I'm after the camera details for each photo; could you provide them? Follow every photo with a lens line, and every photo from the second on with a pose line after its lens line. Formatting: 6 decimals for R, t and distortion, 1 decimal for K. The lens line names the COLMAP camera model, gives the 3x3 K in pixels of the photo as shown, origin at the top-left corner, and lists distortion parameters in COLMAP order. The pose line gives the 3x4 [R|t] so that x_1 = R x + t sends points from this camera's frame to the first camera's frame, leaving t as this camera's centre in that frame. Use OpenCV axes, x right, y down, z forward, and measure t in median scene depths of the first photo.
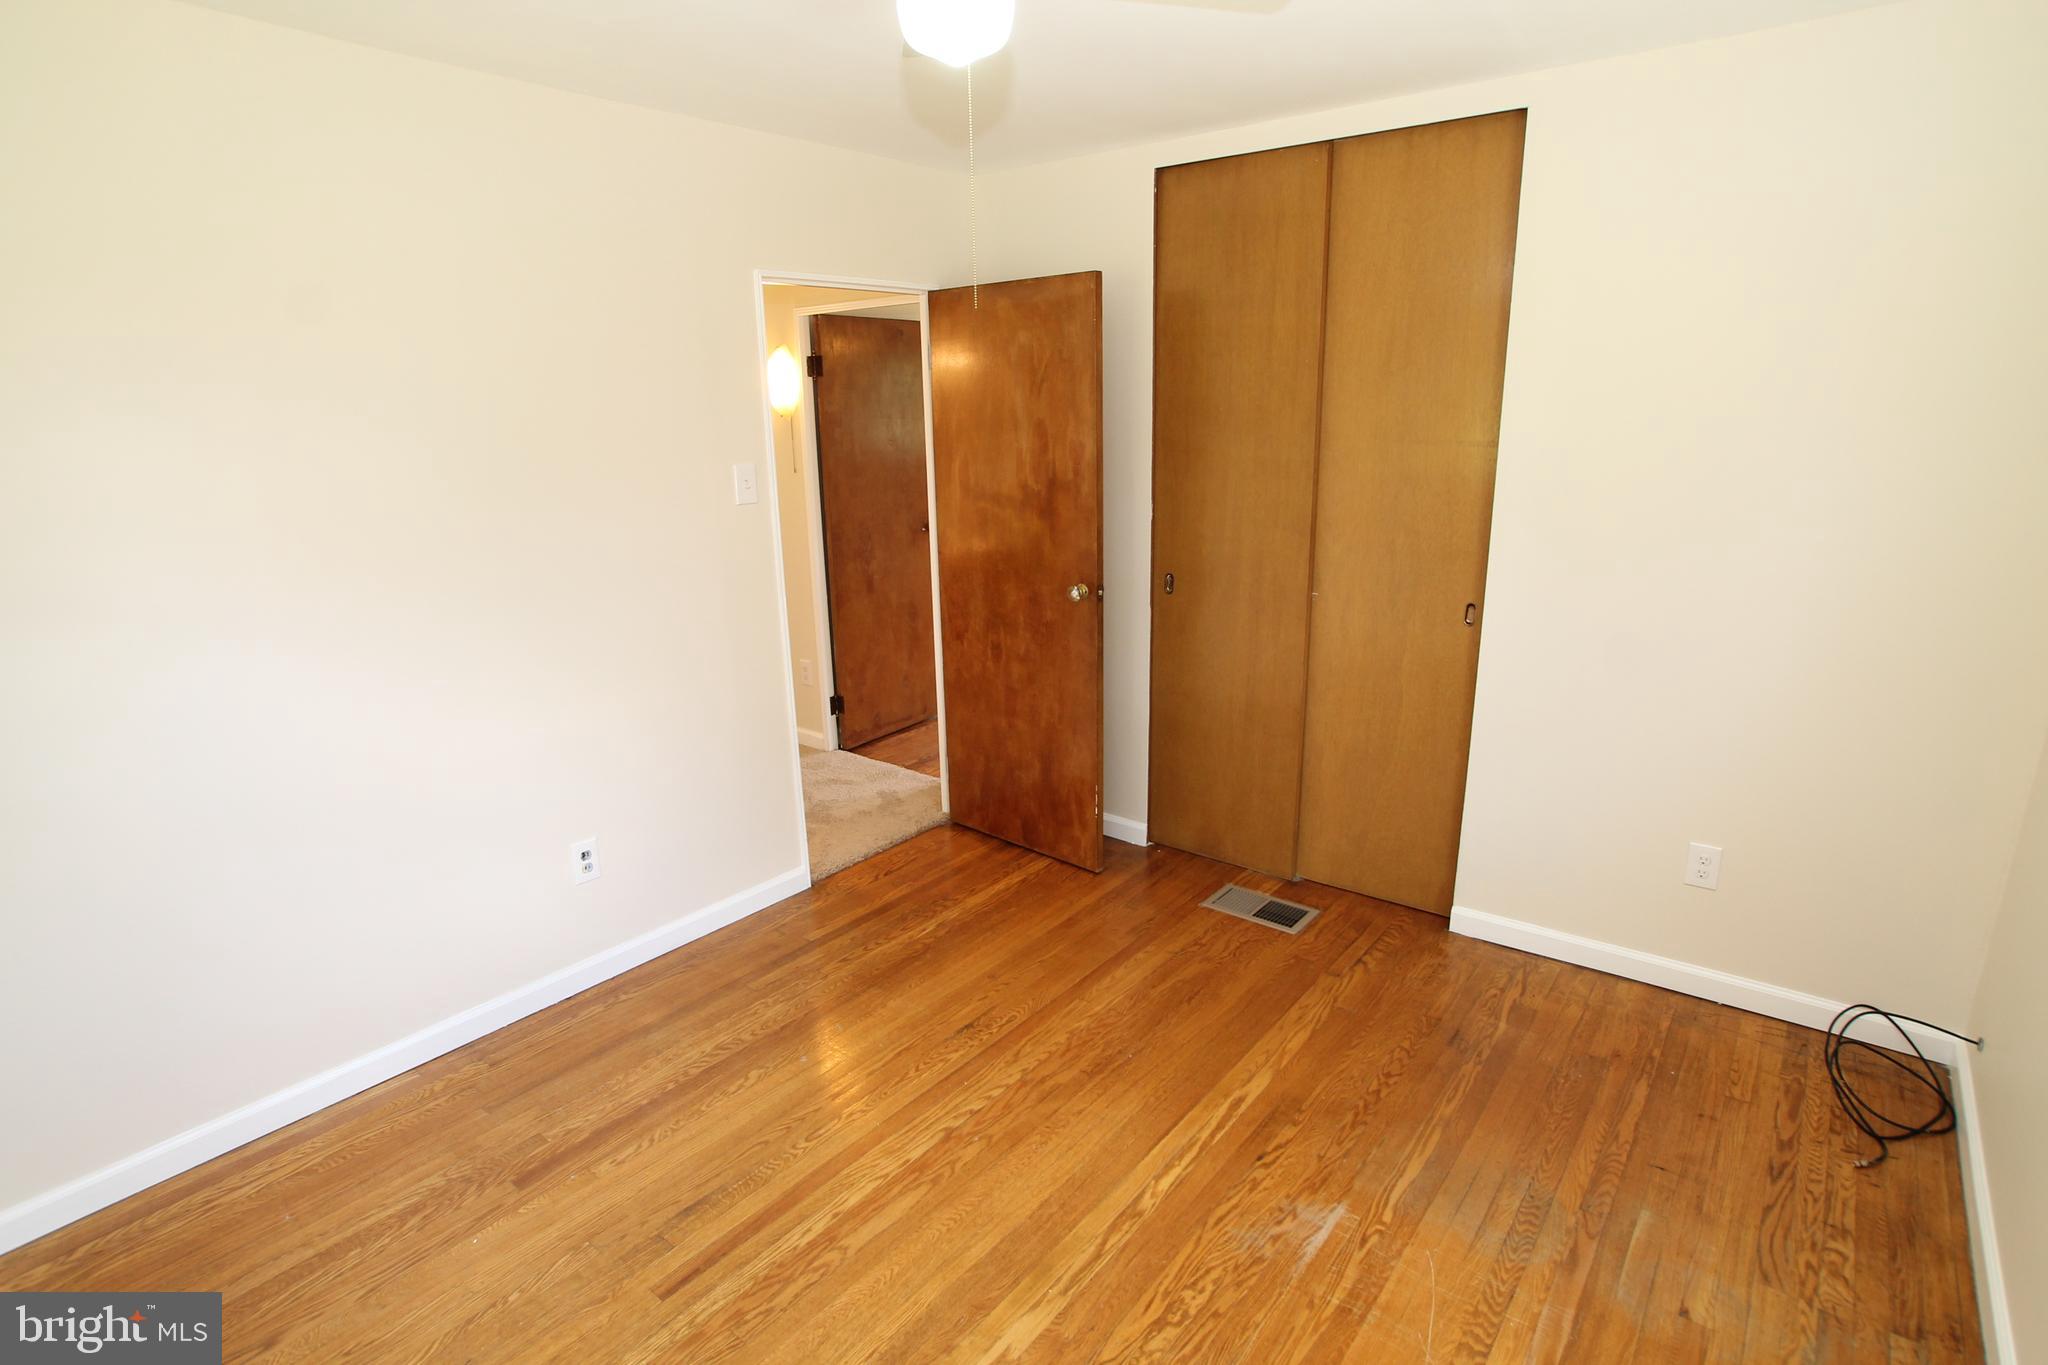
lens RADIAL K [[1042.2, 0, 1017.3], [0, 1042.2, 685.1], [0, 0, 1]] dist [-0.061212, 0.028730]
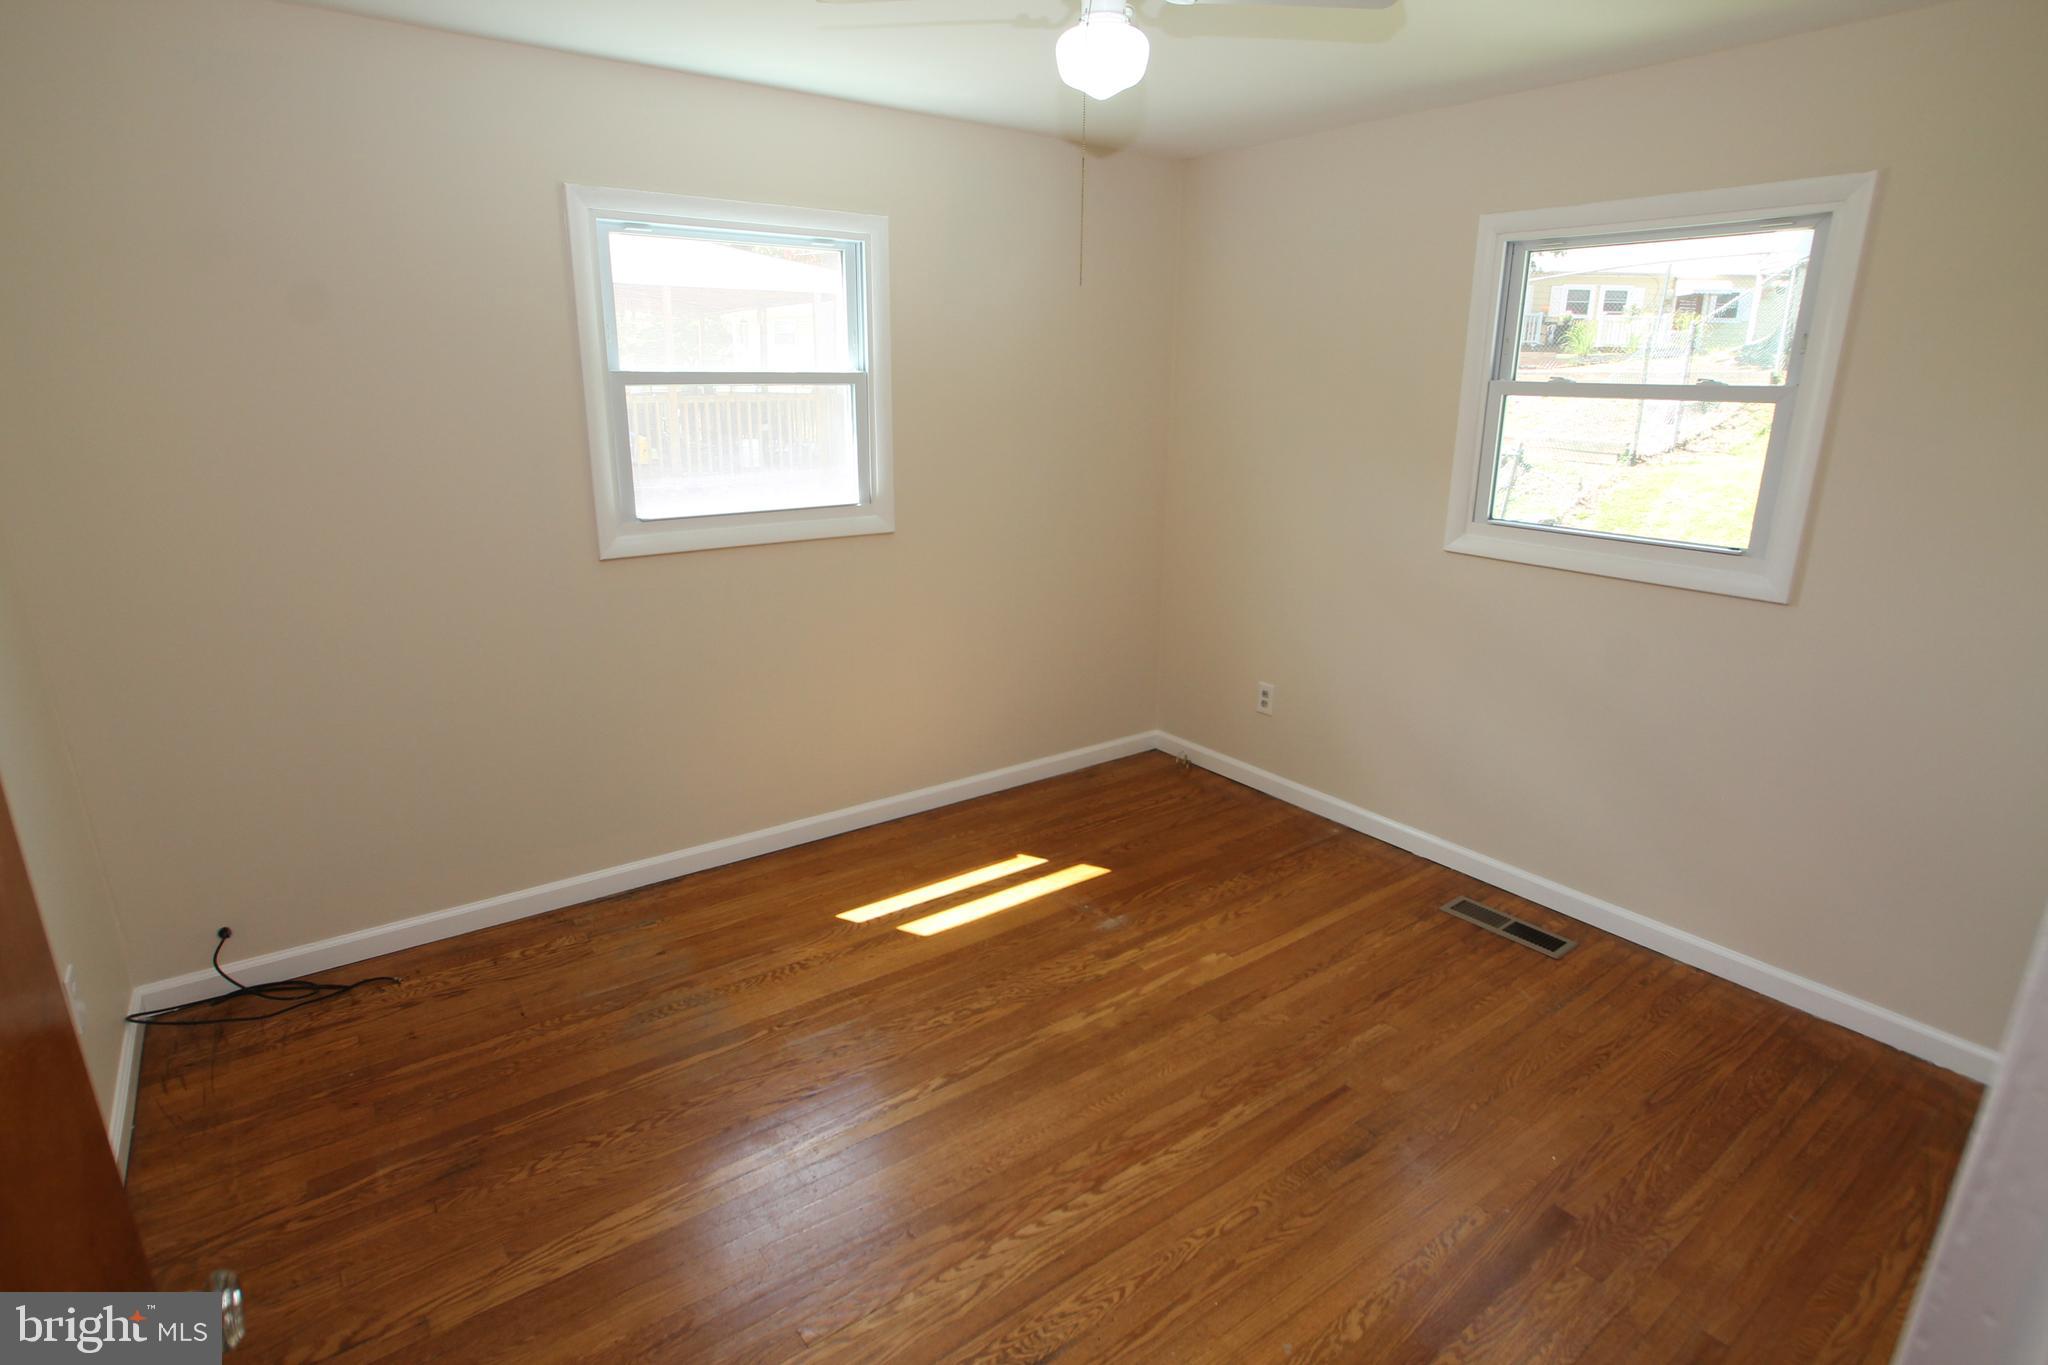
lens RADIAL K [[1042.2, 0, 1017.3], [0, 1042.2, 685.1], [0, 0, 1]] dist [-0.061212, 0.028730]
pose [[-0.966486, -0.064487, 0.248487, -0.210080], [0.076056, 0.852554, 0.517075, -0.440881], [-0.245194, 0.518645, -0.819077, 1.645913]]
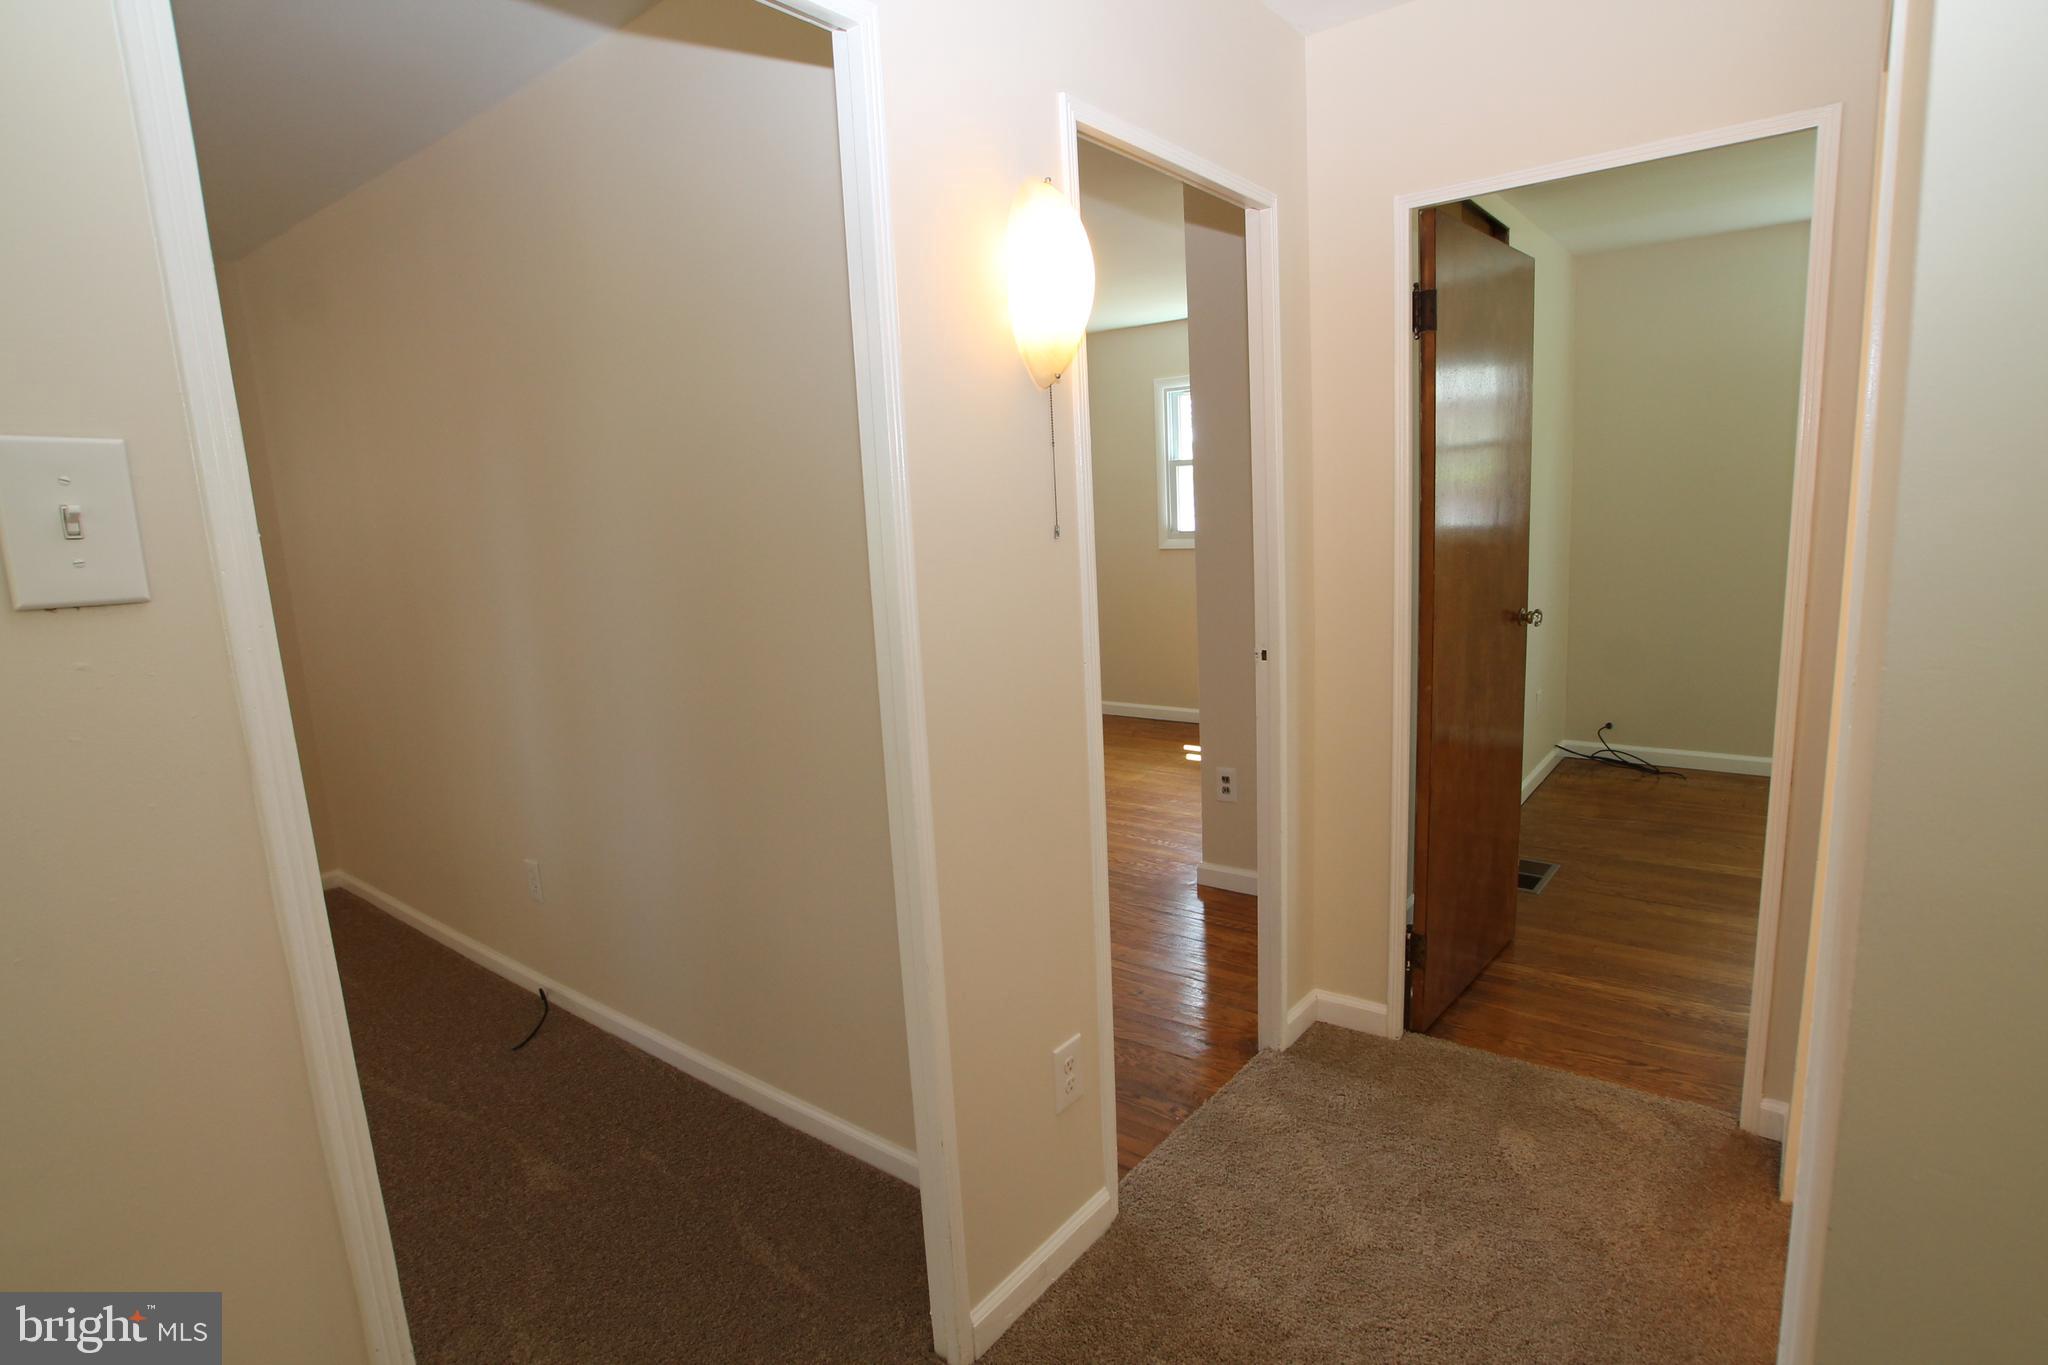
lens RADIAL K [[1042.2, 0, 1017.3], [0, 1042.2, 685.1], [0, 0, 1]] dist [-0.061212, 0.028730]
pose [[-0.003351, -0.161090, 0.986934, -1.267355], [0.316040, 0.936184, 0.153879, -0.490008], [-0.948740, 0.312426, 0.047773, 2.167508]]
